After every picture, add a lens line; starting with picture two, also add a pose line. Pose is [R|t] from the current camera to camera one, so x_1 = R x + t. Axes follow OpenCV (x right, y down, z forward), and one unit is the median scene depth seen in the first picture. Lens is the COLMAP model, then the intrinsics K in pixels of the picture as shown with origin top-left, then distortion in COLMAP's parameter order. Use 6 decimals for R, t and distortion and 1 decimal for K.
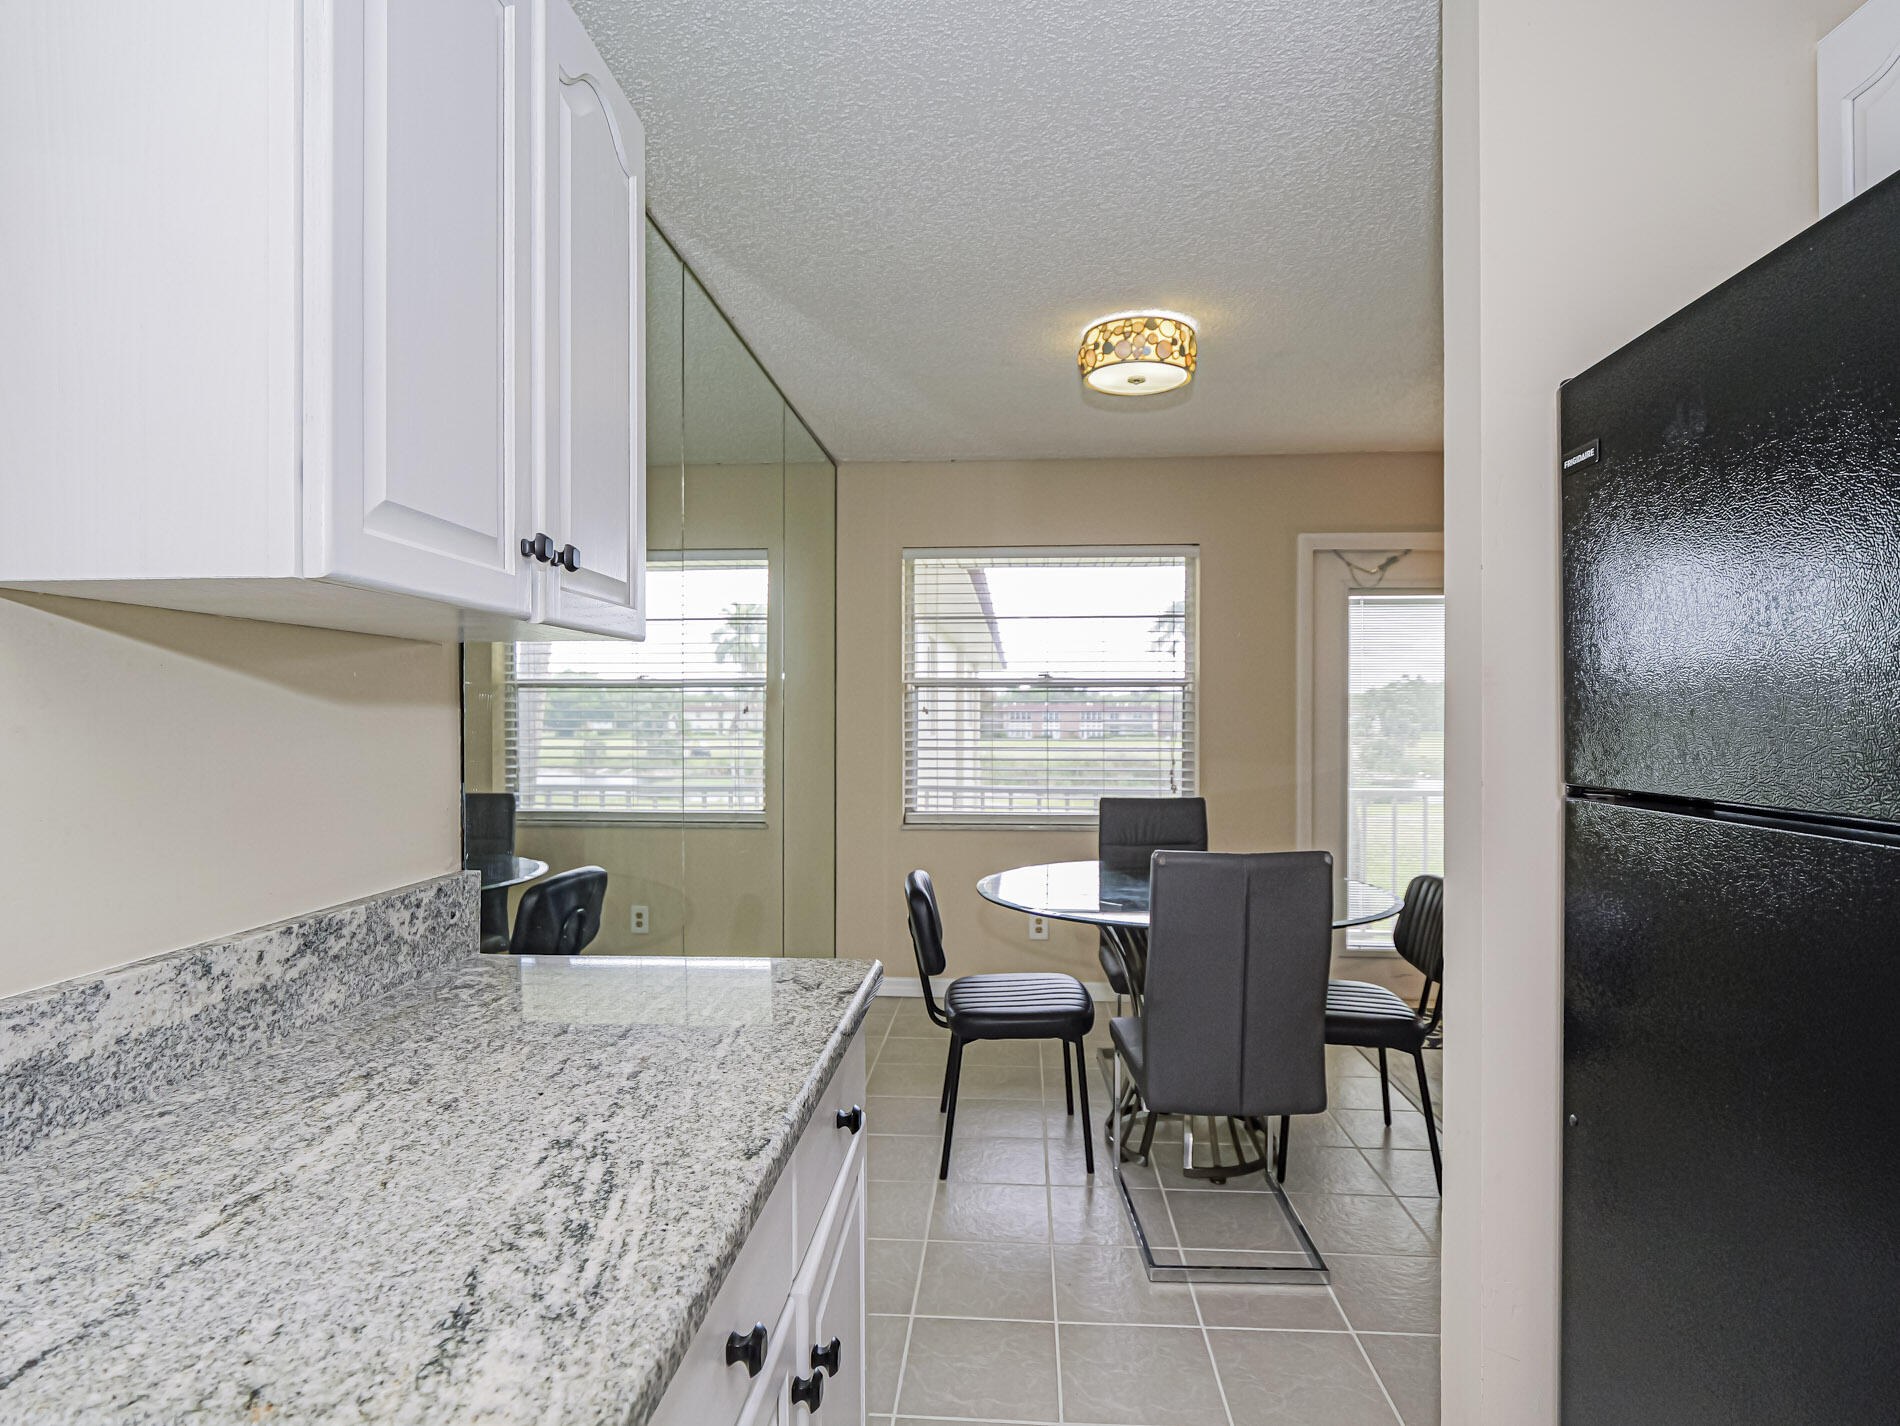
lens RADIAL K [[1003.1, 0, 950.0], [0, 1003.1, 713.0], [0, 0, 1]] dist [0.002631, -0.000034]
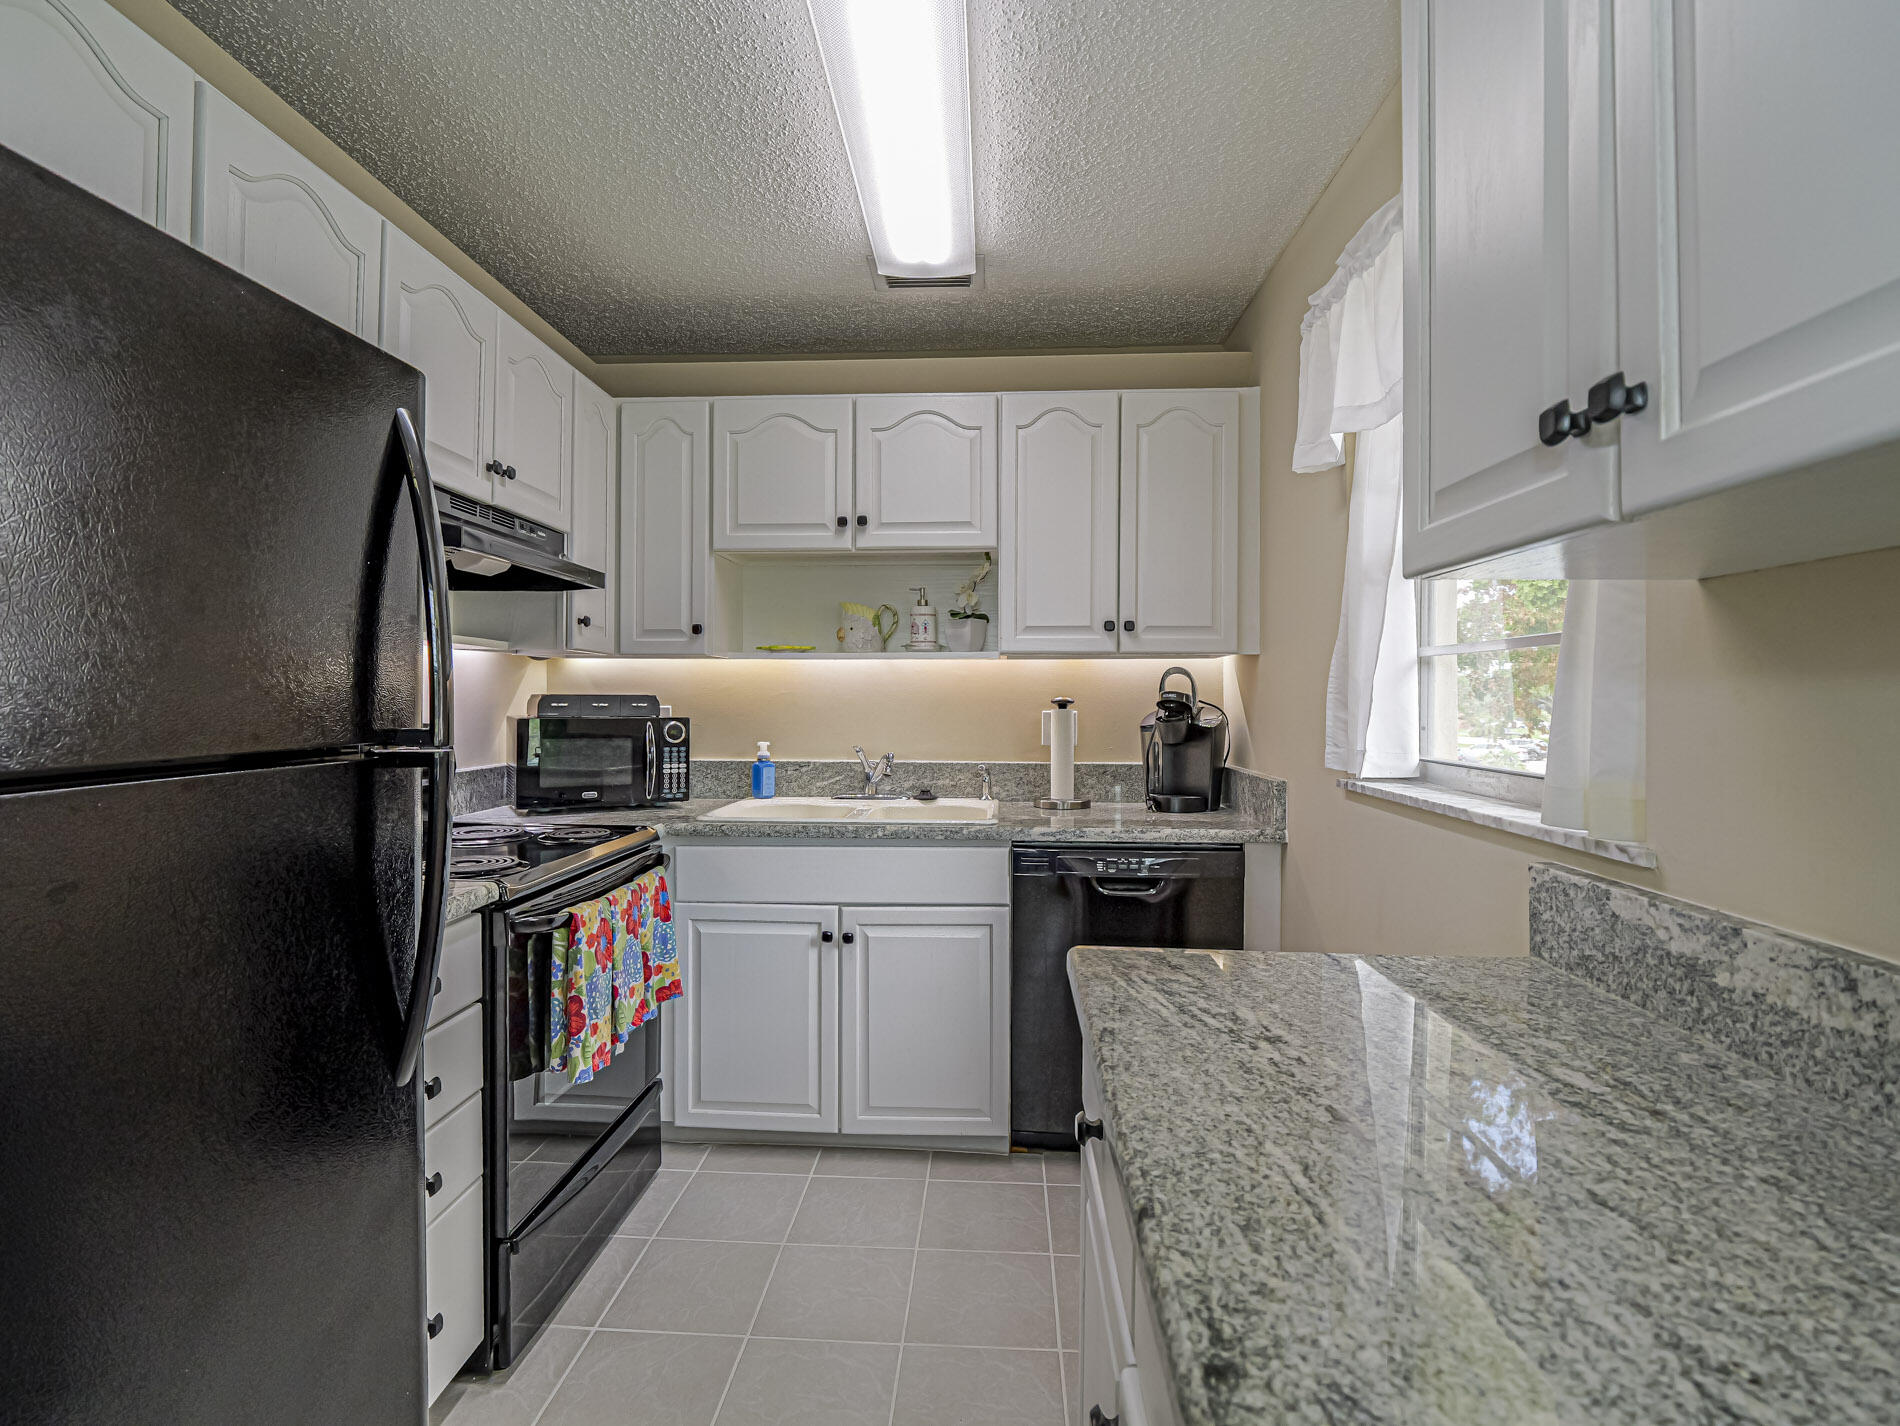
lens RADIAL K [[920.2, 0, 950.2], [0, 920.2, 691.5], [0, 0, 1]] dist [0.001162, -0.000312]
pose [[-0.999835, -0.003544, -0.017834, 0.013829], [-0.003411, 0.999966, -0.007503, 0.023001], [0.017860, -0.007441, -0.999813, 1.760923]]
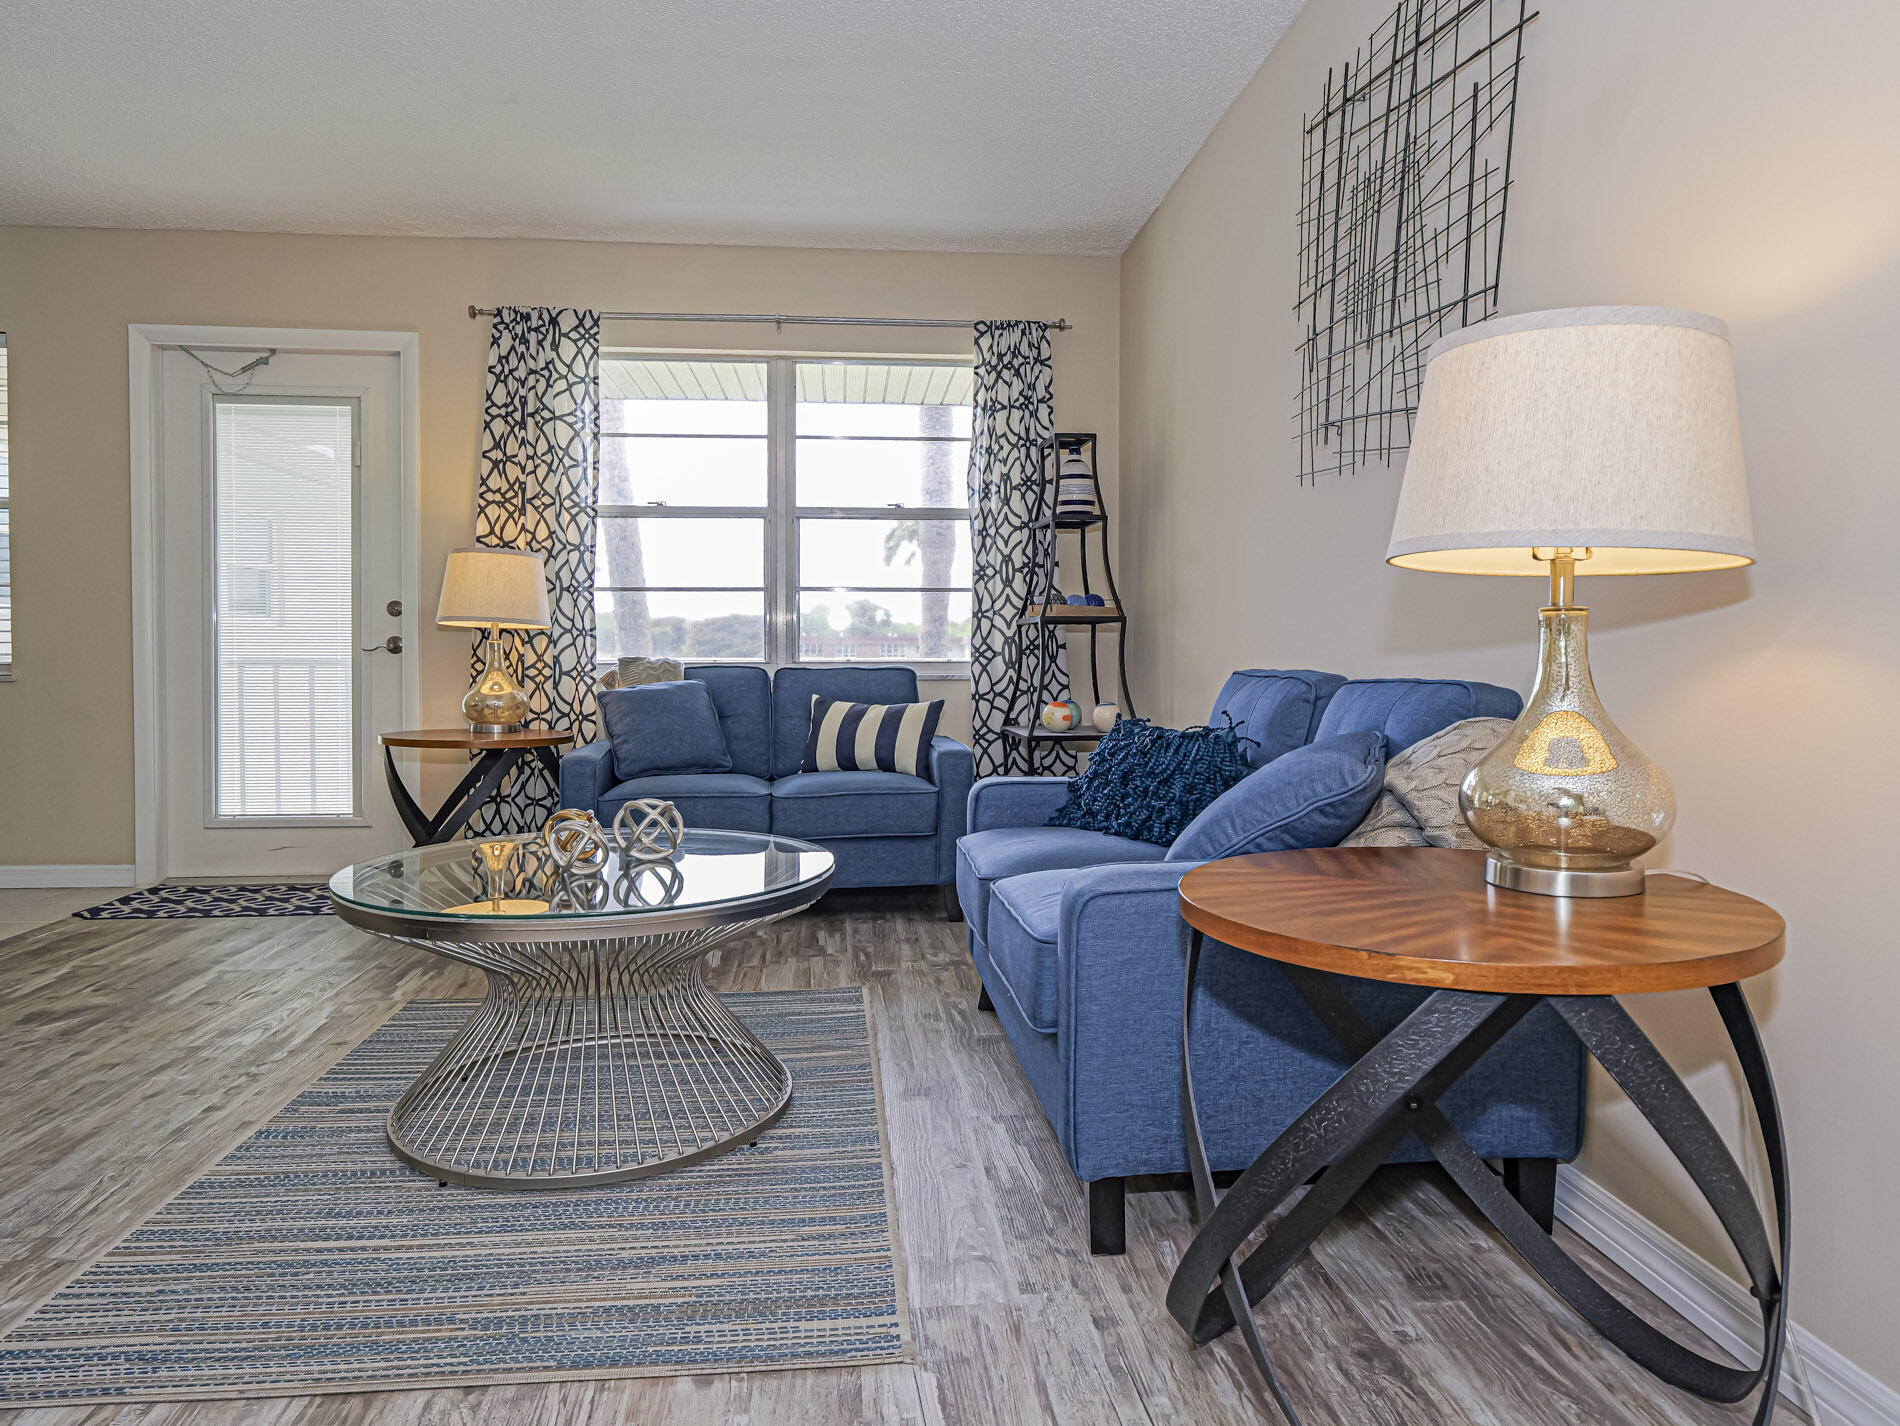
lens RADIAL K [[1148.7, 0, 945.2], [0, 1148.7, 701.8], [0, 0, 1]] dist [-0.001603, 0.000157]
pose [[0.986273, -0.005197, 0.165042, 3.789877], [-0.003003, 0.998775, 0.049391, 0.386513], [-0.165096, -0.049209, 0.985049, -0.332701]]
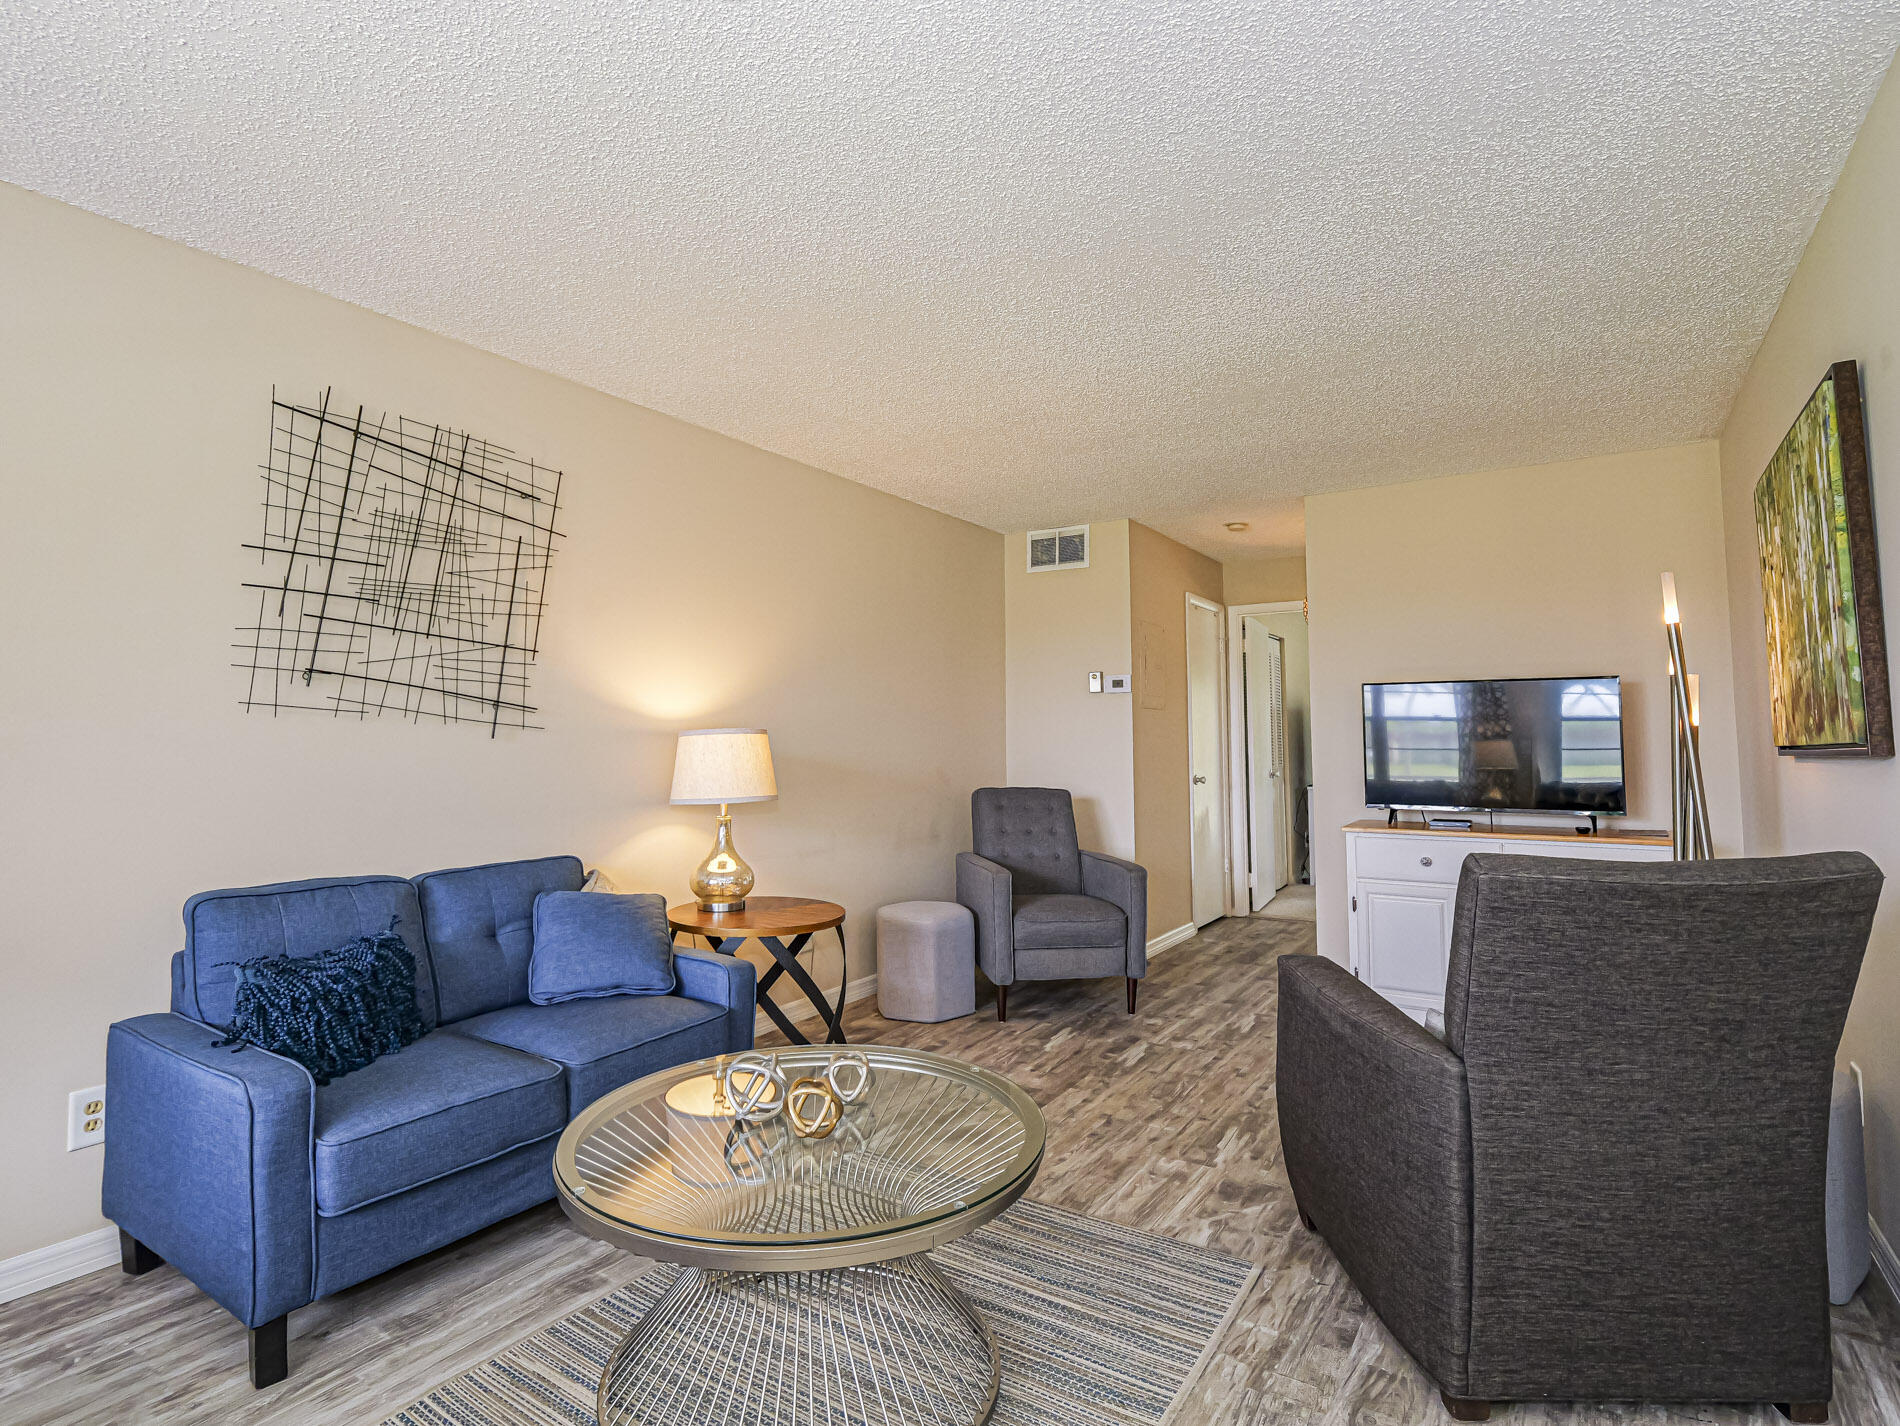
lens RADIAL K [[967.2, 0, 942.9], [0, 967.2, 666.5], [0, 0, 1]] dist [0.000315, -0.011735]
pose [[-0.869458, 0.039496, 0.492425, 2.318811], [-0.000069, 0.996789, -0.080073, 0.094907], [-0.494006, -0.069654, -0.866664, 3.462665]]
